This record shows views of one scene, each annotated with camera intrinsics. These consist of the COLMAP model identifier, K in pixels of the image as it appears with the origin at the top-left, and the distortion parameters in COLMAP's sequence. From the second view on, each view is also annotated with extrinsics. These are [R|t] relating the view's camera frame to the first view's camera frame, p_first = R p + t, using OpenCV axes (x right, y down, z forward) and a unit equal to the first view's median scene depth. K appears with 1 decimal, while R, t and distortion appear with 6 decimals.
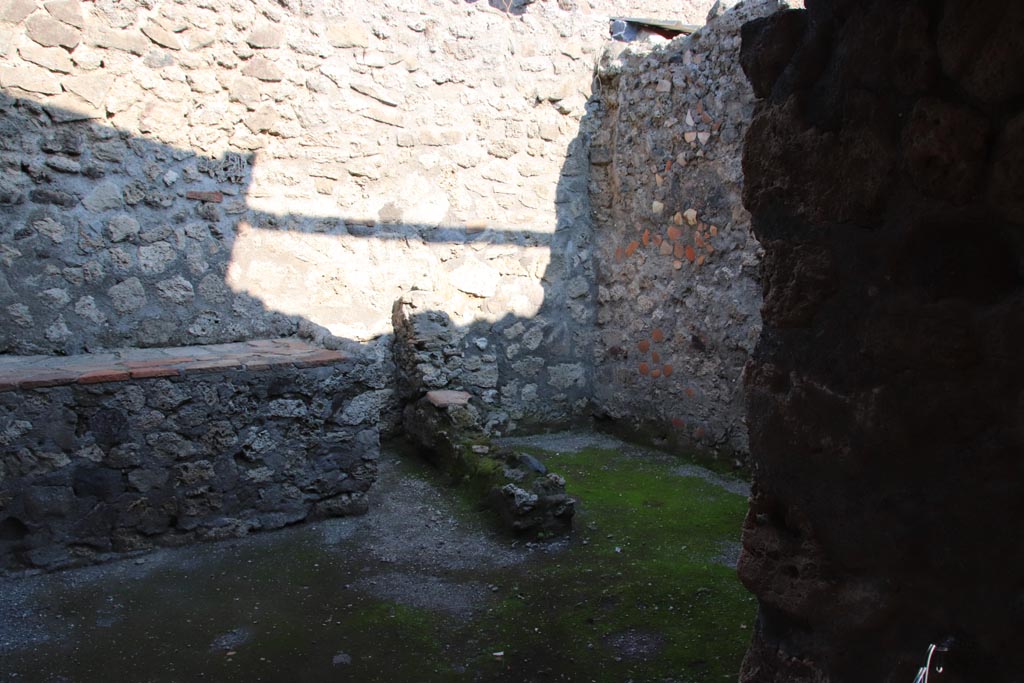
lens RADIAL K [[850.2, 0, 512.0], [0, 850.2, 341.5], [0, 0, 1]] dist [-0.154367, 0.156470]
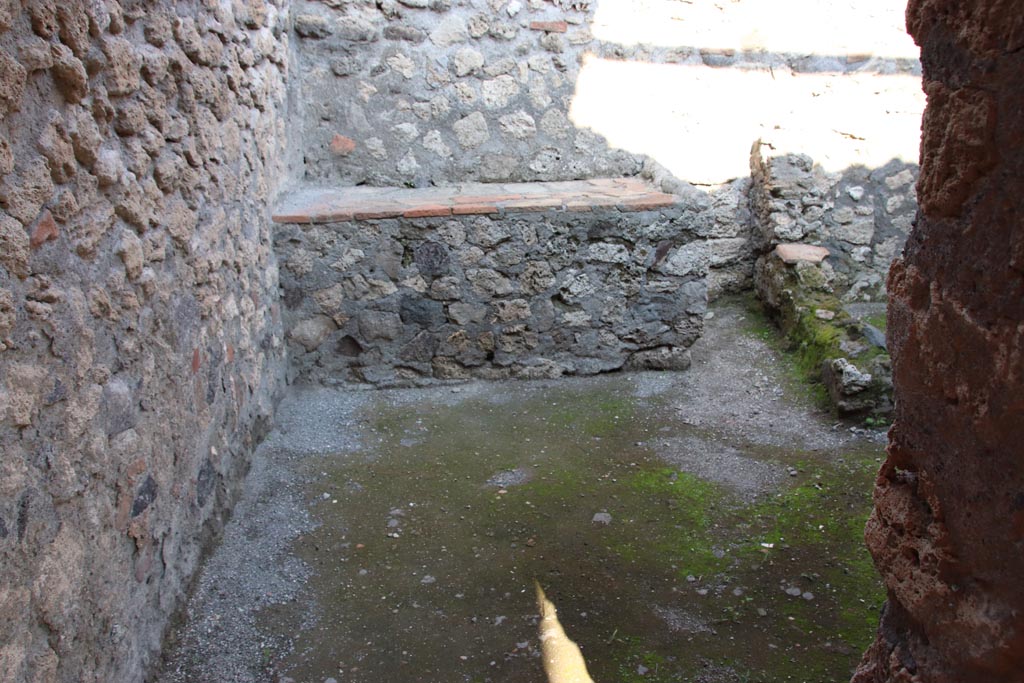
lens RADIAL K [[877.7, 0, 512.0], [0, 877.7, 341.5], [0, 0, 1]] dist [-0.141863, 0.176097]
pose [[0.881885, 0.118994, -0.456200, 0.100117], [-0.031780, 0.980427, 0.194299, -0.011440], [0.470392, -0.156851, 0.868406, 0.063841]]
